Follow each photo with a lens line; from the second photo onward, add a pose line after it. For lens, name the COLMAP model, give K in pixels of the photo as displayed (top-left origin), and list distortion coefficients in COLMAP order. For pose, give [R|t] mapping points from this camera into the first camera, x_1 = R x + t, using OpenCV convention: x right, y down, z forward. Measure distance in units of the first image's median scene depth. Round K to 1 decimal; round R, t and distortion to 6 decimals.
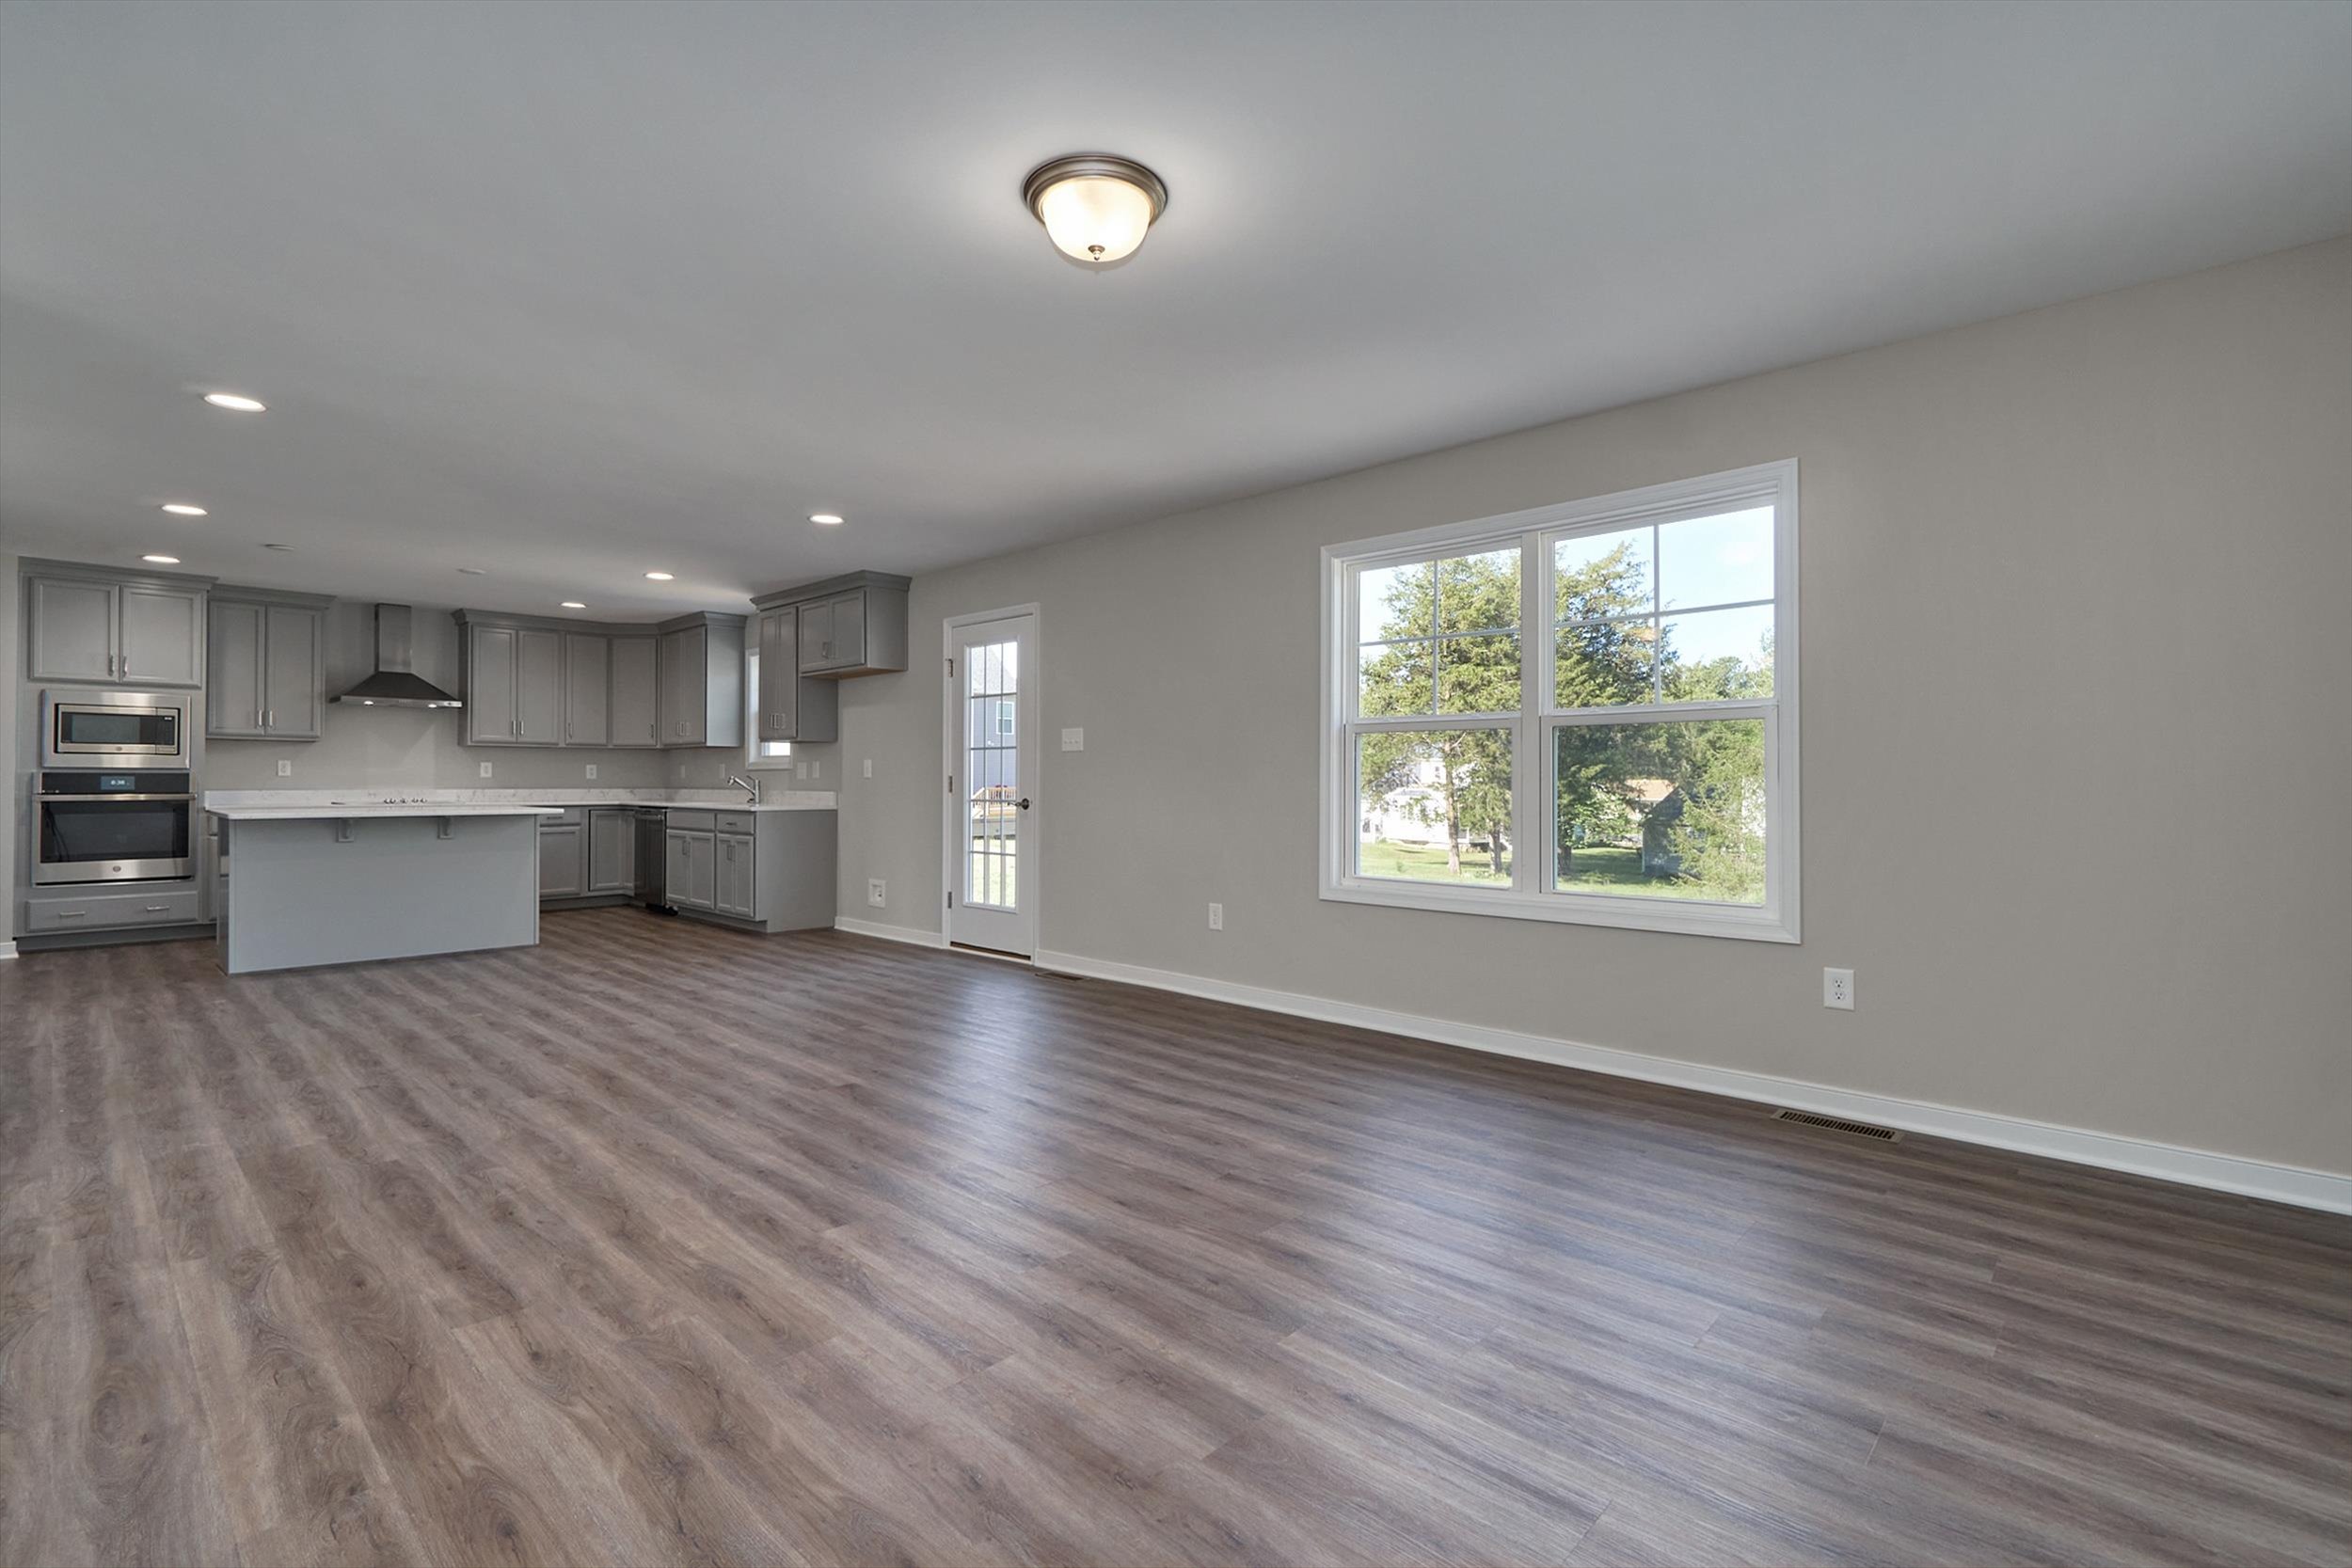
lens RADIAL K [[1066.8, 0, 1147.2], [0, 1066.8, 763.2], [0, 0, 1]] dist [0.007912, -0.001941]
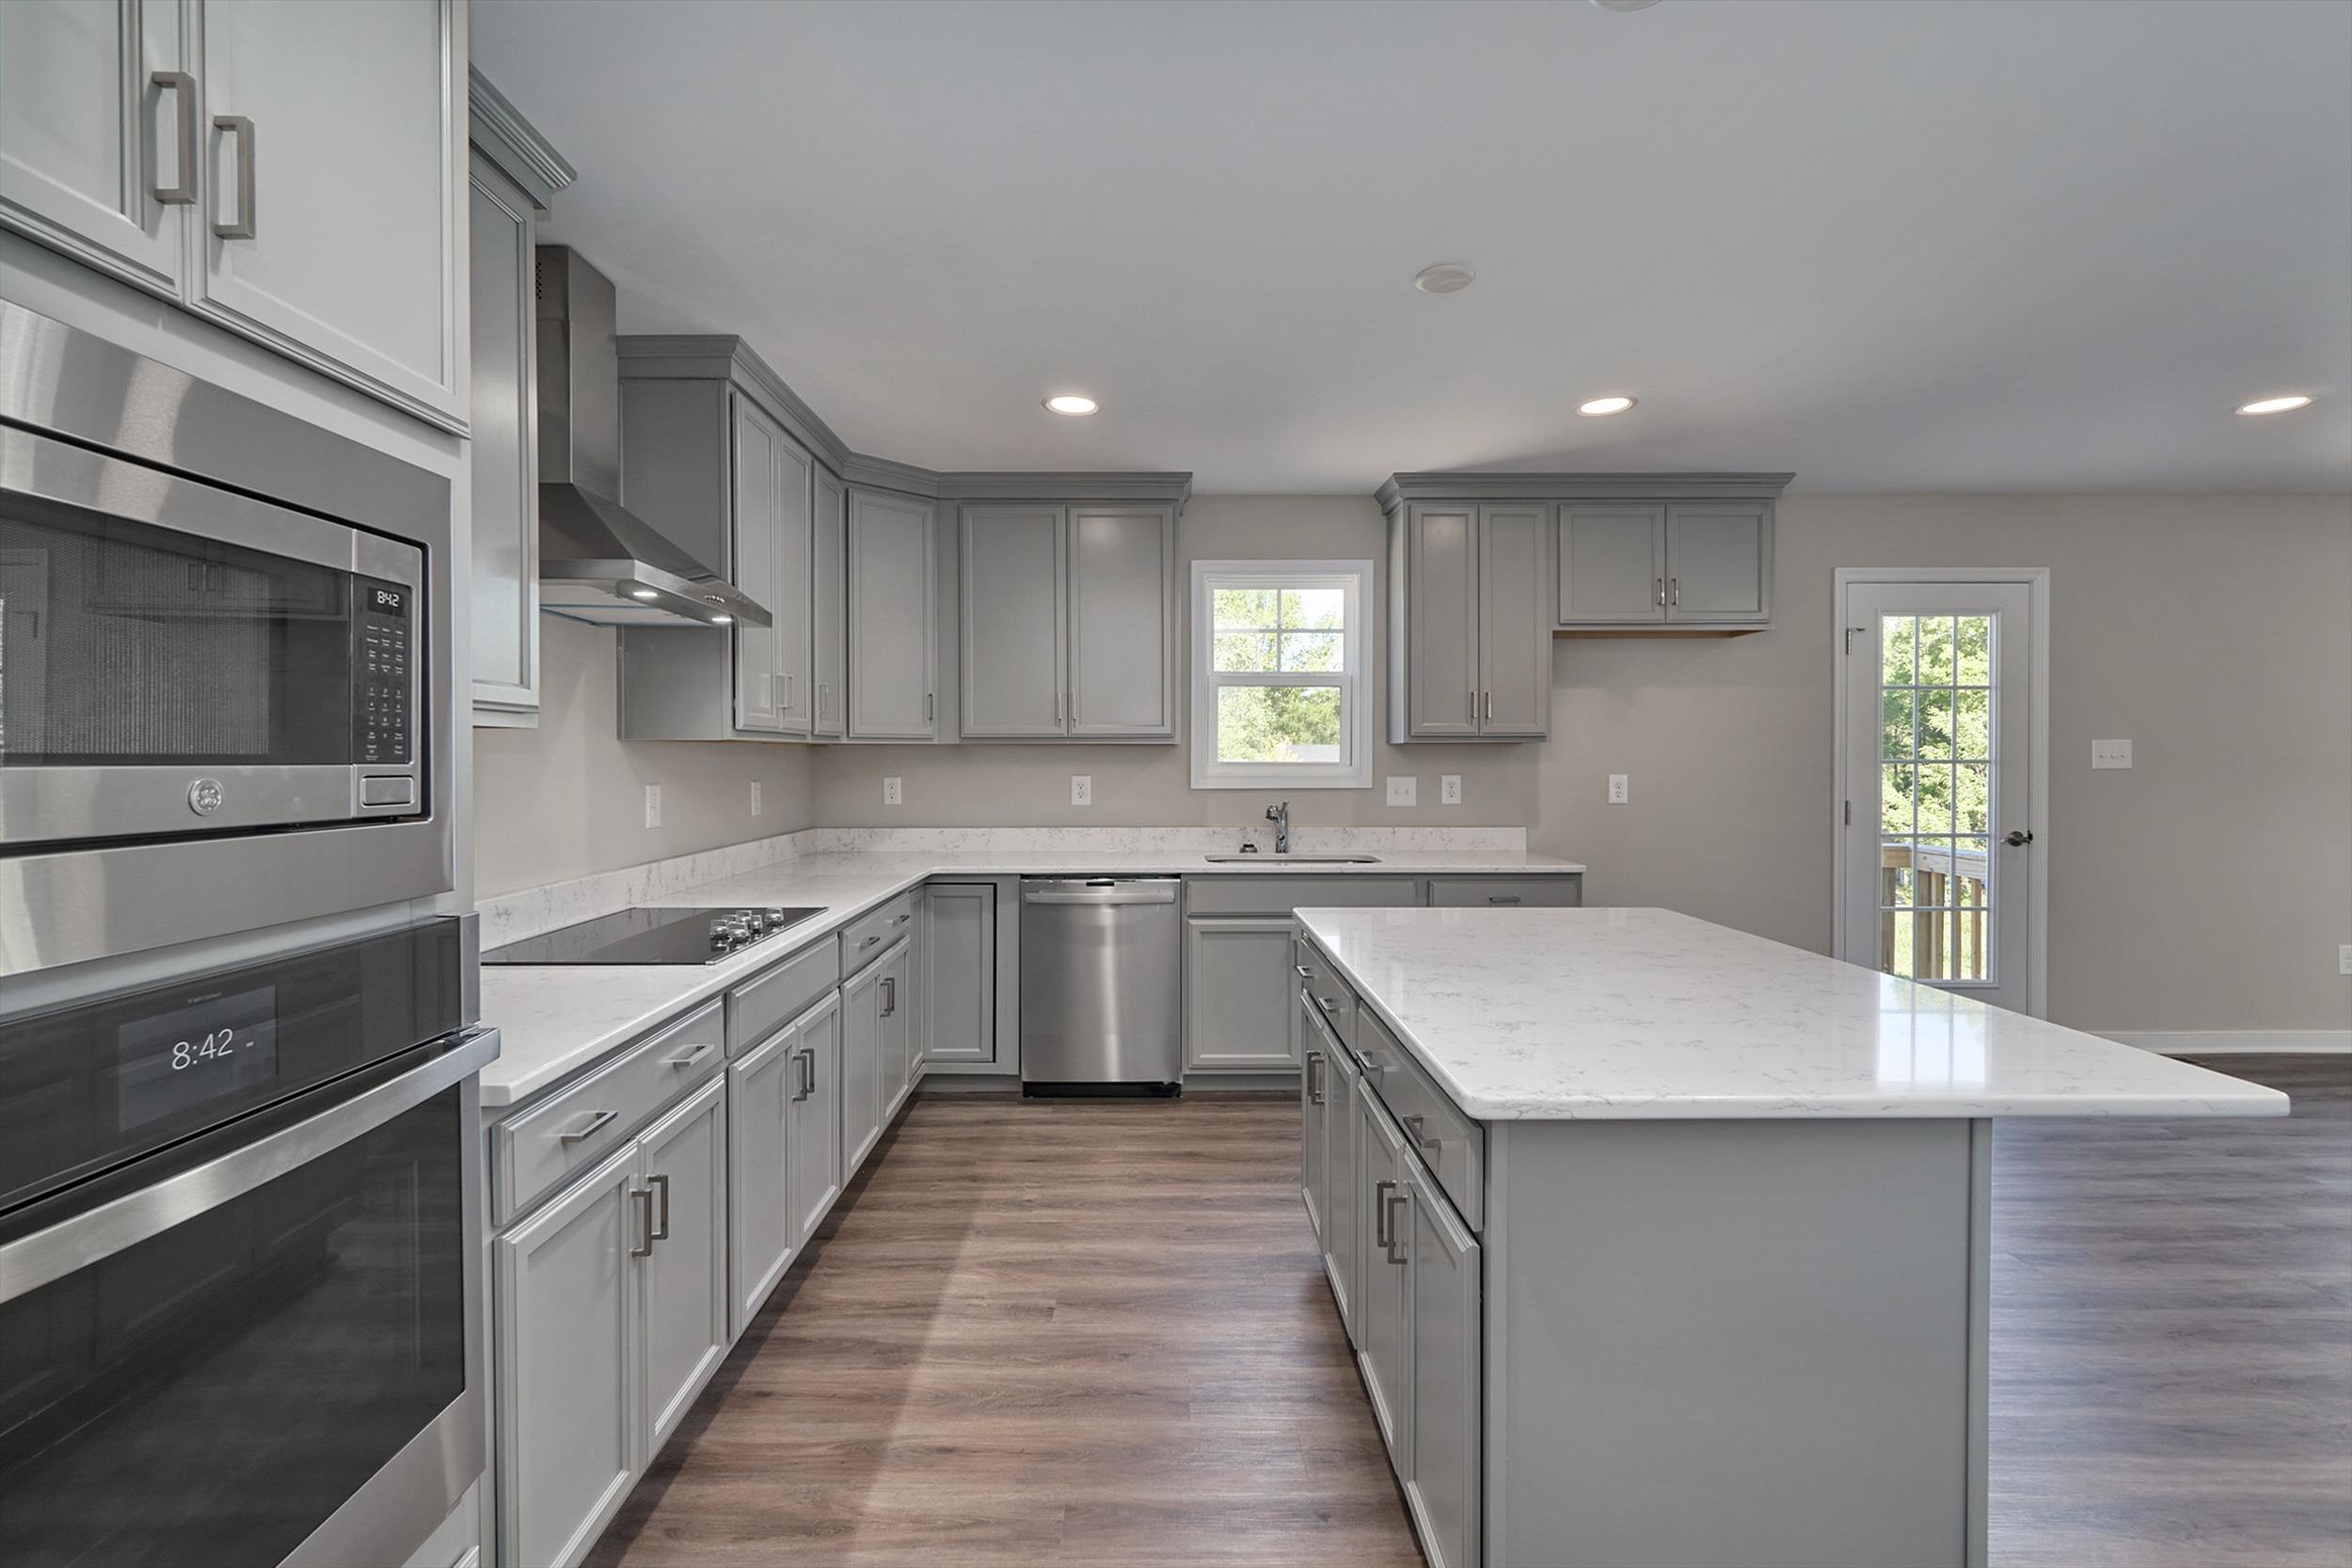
lens RADIAL K [[1051.1, 0, 1176.7], [0, 1051.1, 785.4], [0, 0, 1]] dist [-0.001486, 0.000395]
pose [[0.699133, -0.022137, 0.714649, -1.519391], [-0.009894, 0.999125, 0.040628, -0.033359], [-0.714923, -0.035475, 0.698302, 1.314673]]
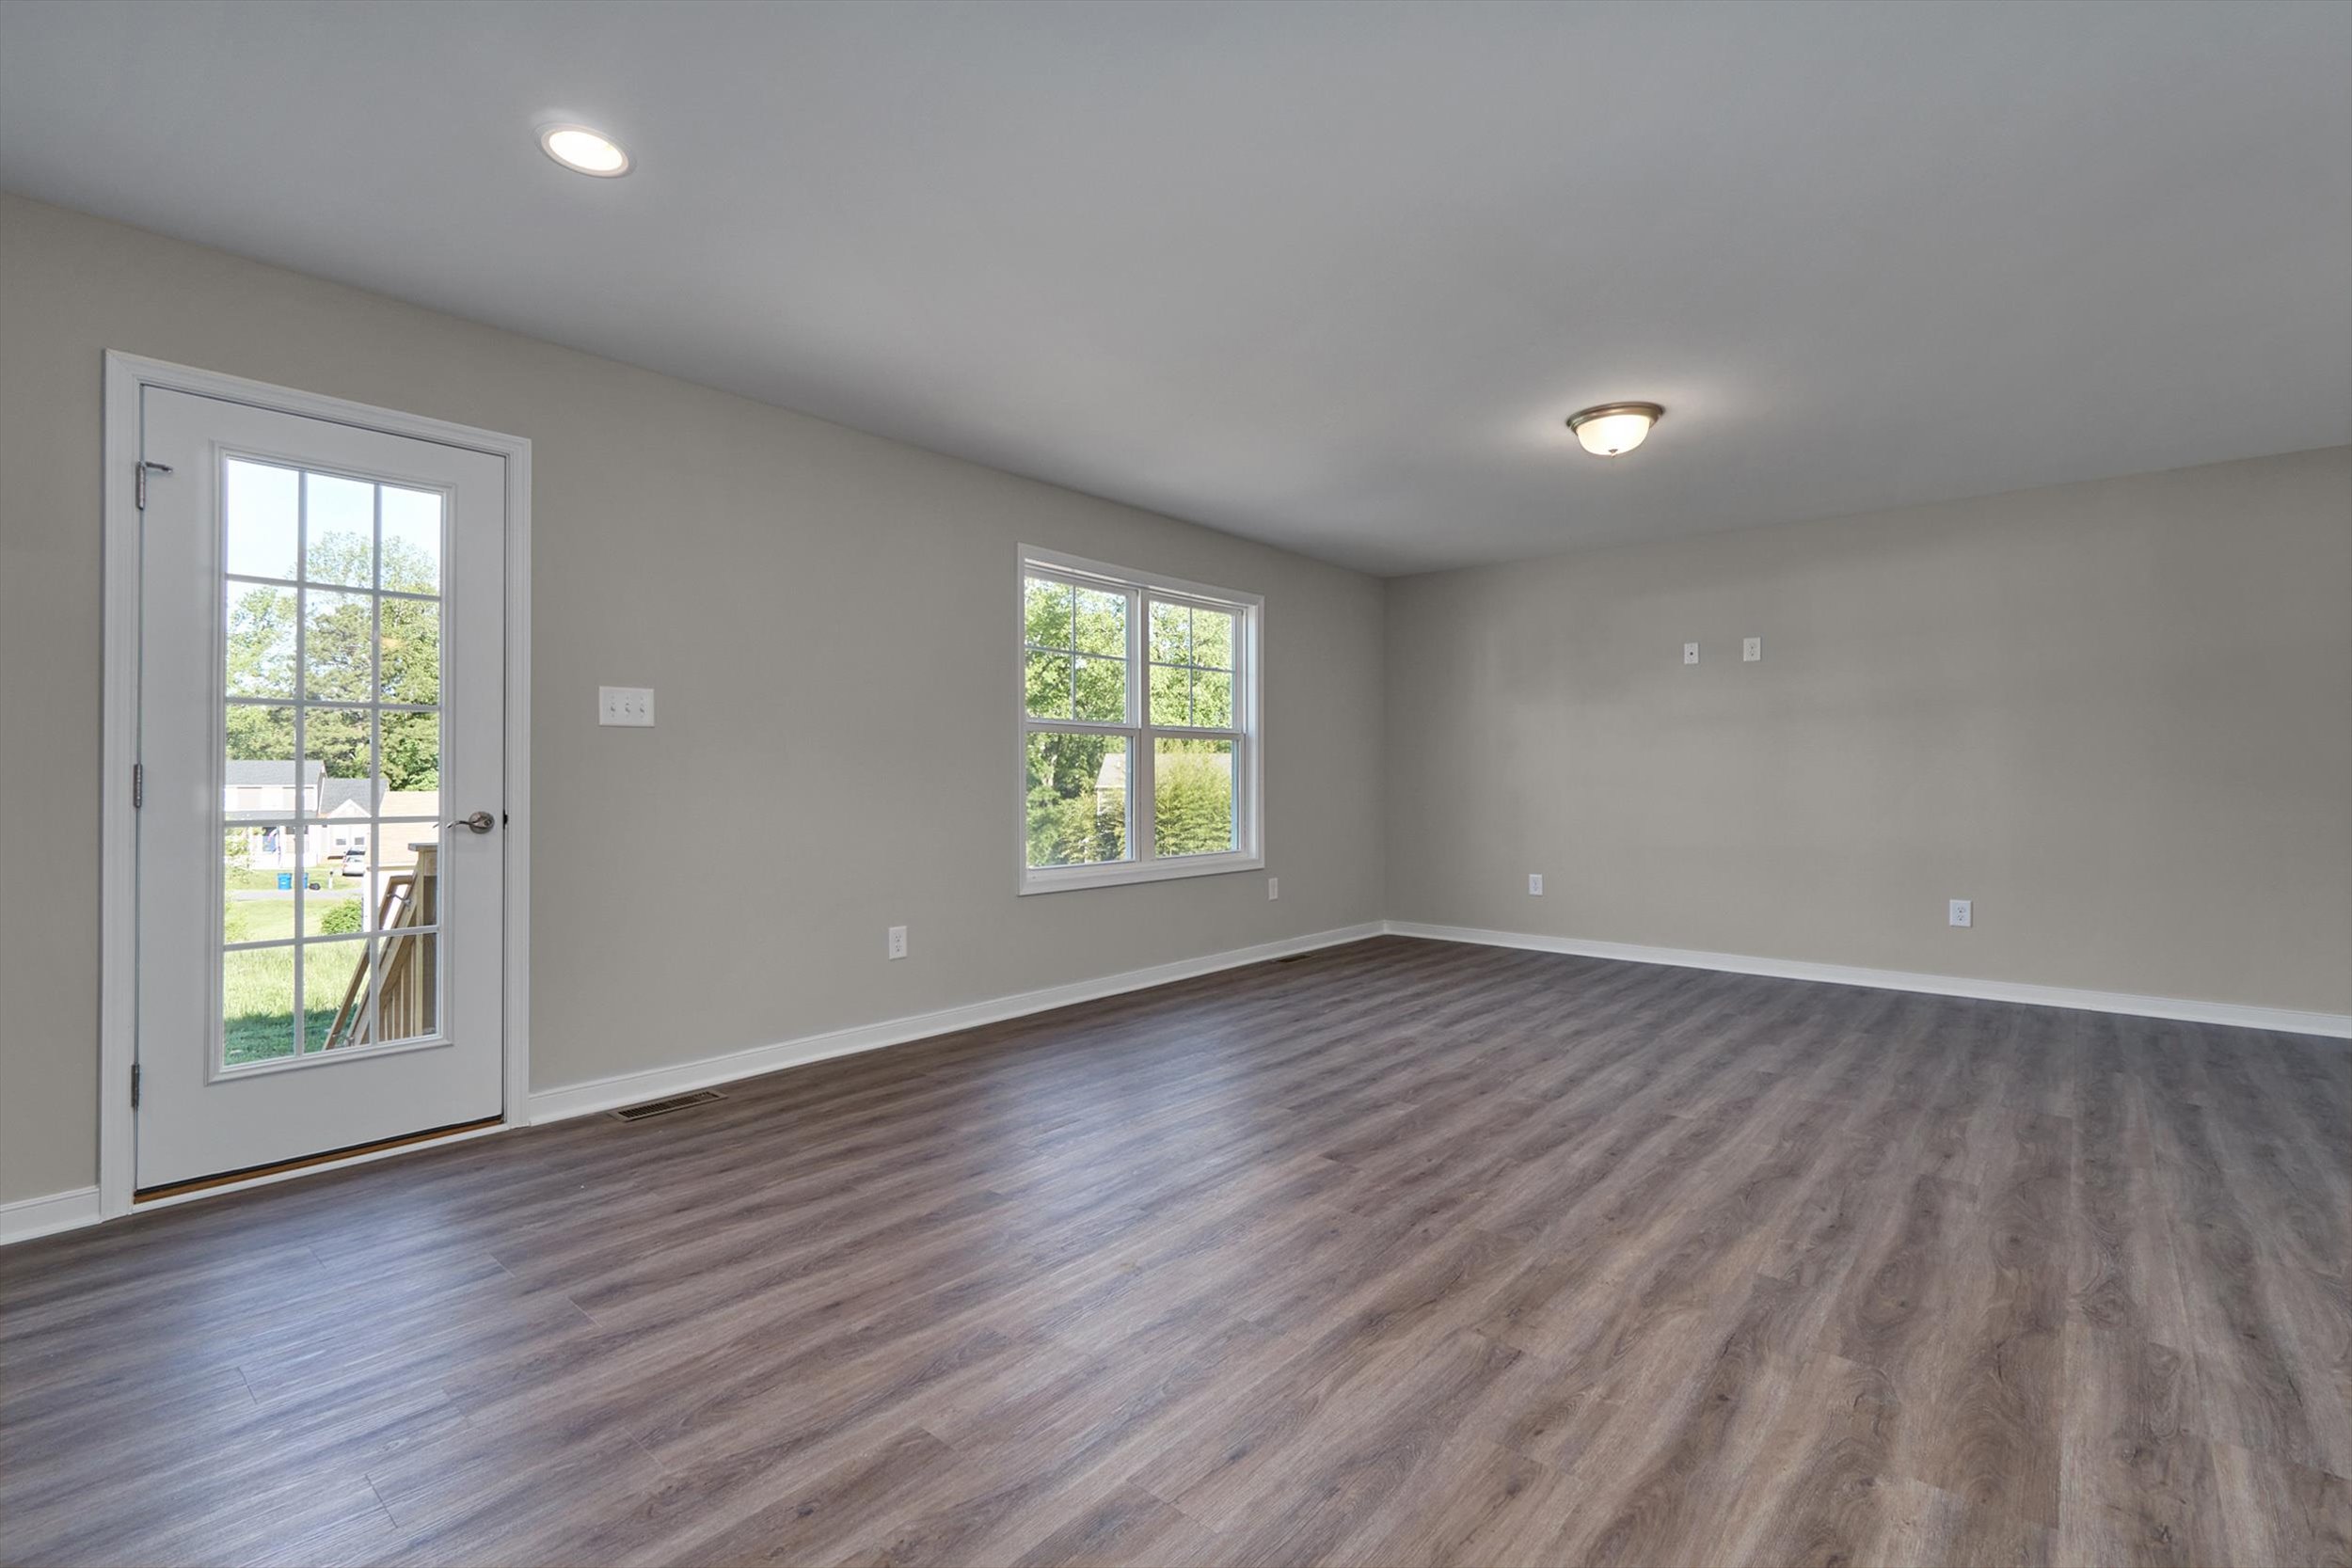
lens RADIAL K [[1051.1, 0, 1169.4], [0, 1051.1, 787.1], [0, 0, 1]] dist [-0.001486, 0.000395]
pose [[-0.057840, -0.008926, 0.998286, -0.922804], [-0.016802, 0.999827, 0.007967, 0.016057], [-0.998184, -0.016313, -0.057980, 1.018299]]
